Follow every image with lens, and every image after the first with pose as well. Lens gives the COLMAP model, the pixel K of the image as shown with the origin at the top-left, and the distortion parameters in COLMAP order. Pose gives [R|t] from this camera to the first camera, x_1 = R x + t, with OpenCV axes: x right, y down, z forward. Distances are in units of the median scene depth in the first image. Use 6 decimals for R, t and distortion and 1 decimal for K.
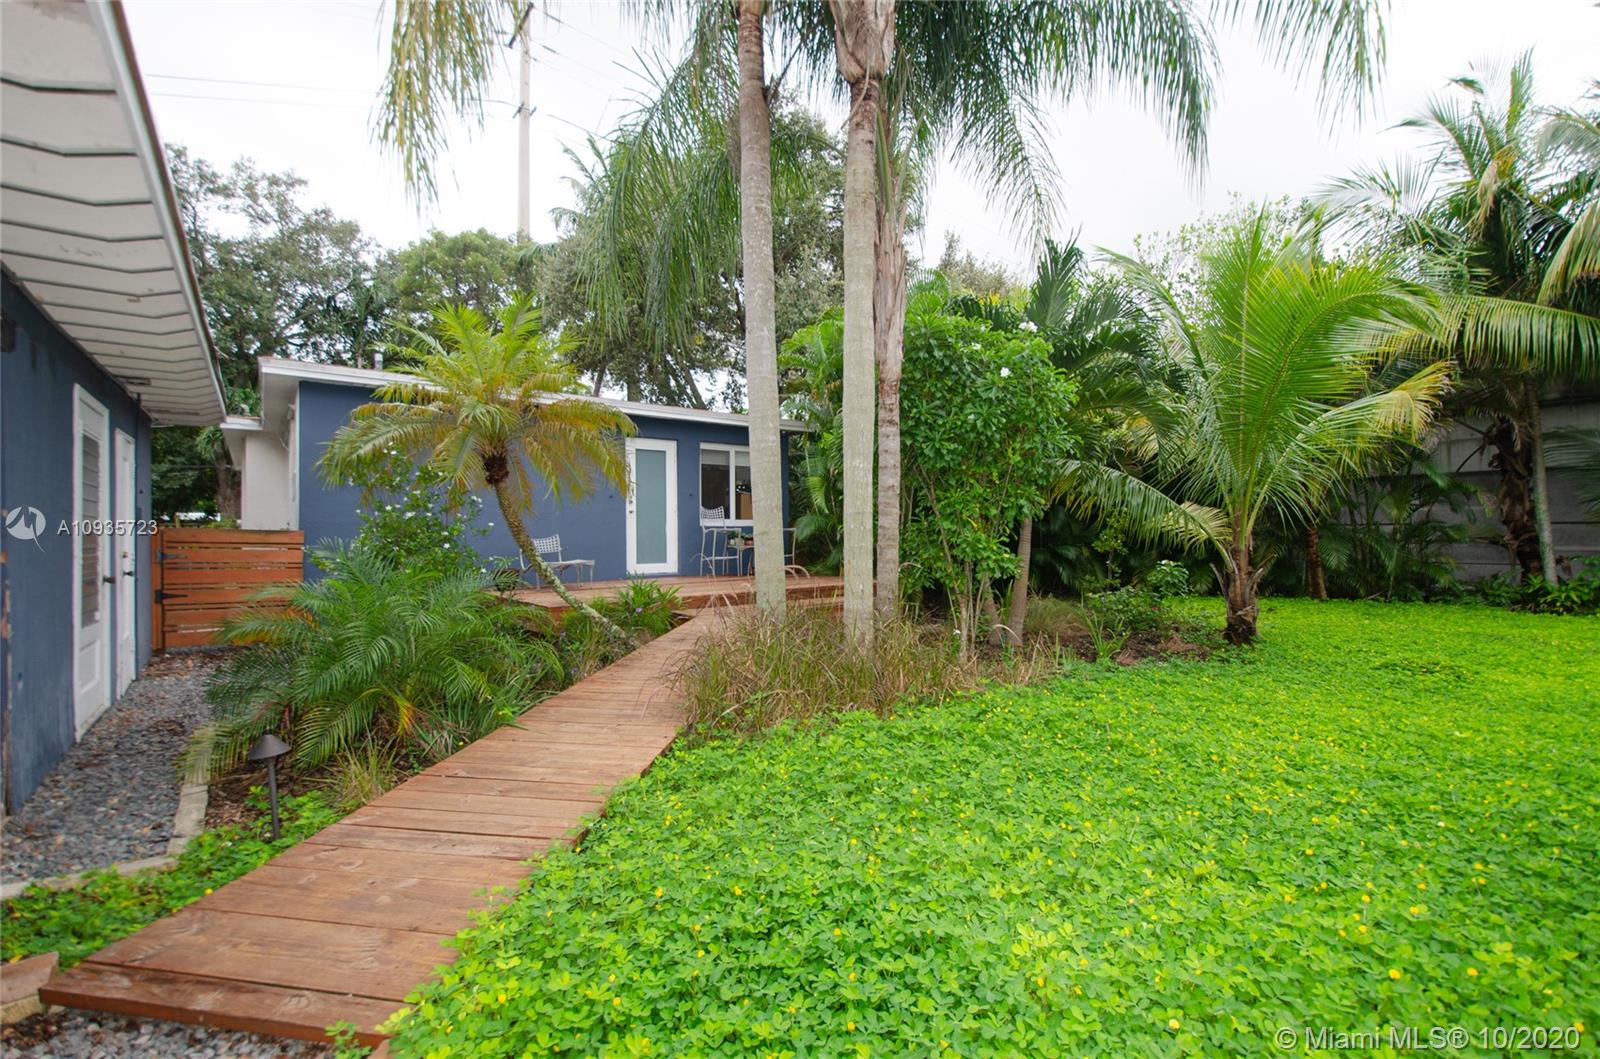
lens RADIAL K [[689.4, 0, 805.0], [0, 689.4, 526.5], [0, 0, 1]] dist [0.019893, -0.008259]
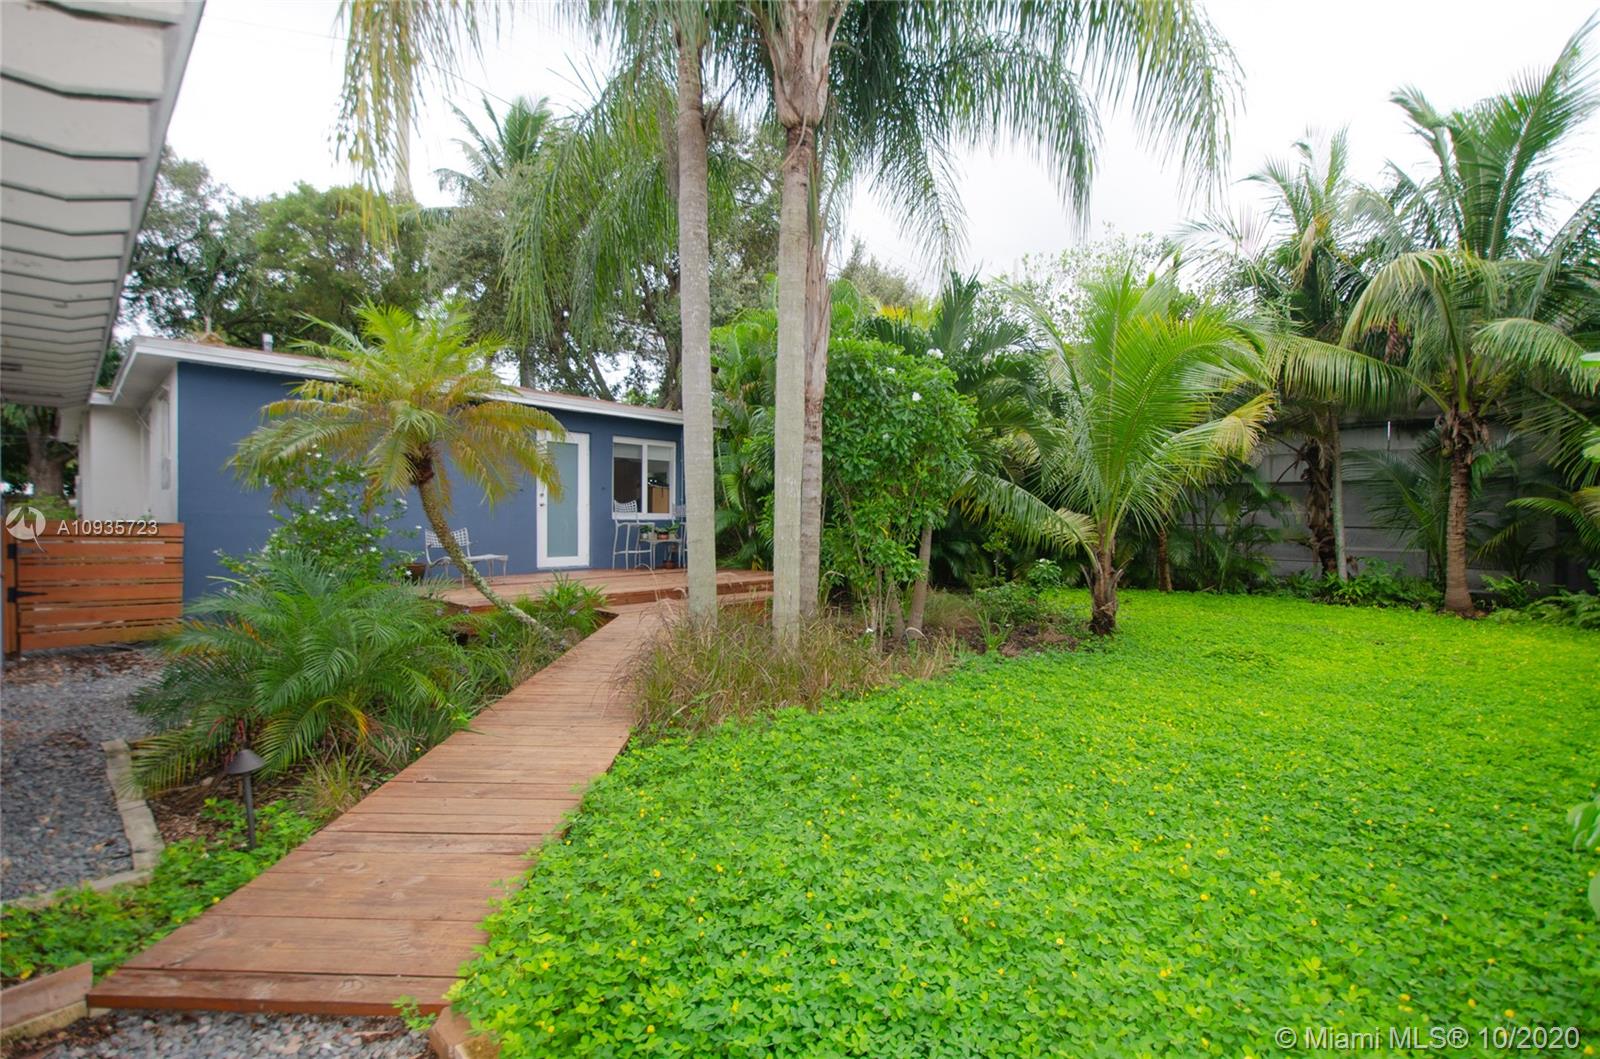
lens RADIAL K [[689.4, 0, 805.0], [0, 689.4, 526.5], [0, 0, 1]] dist [0.019893, -0.008259]
pose [[0.988102, 0.015456, 0.153020, -0.055281], [-0.019247, 0.999543, 0.023324, -0.038495], [-0.152589, -0.025991, 0.987948, -0.076127]]
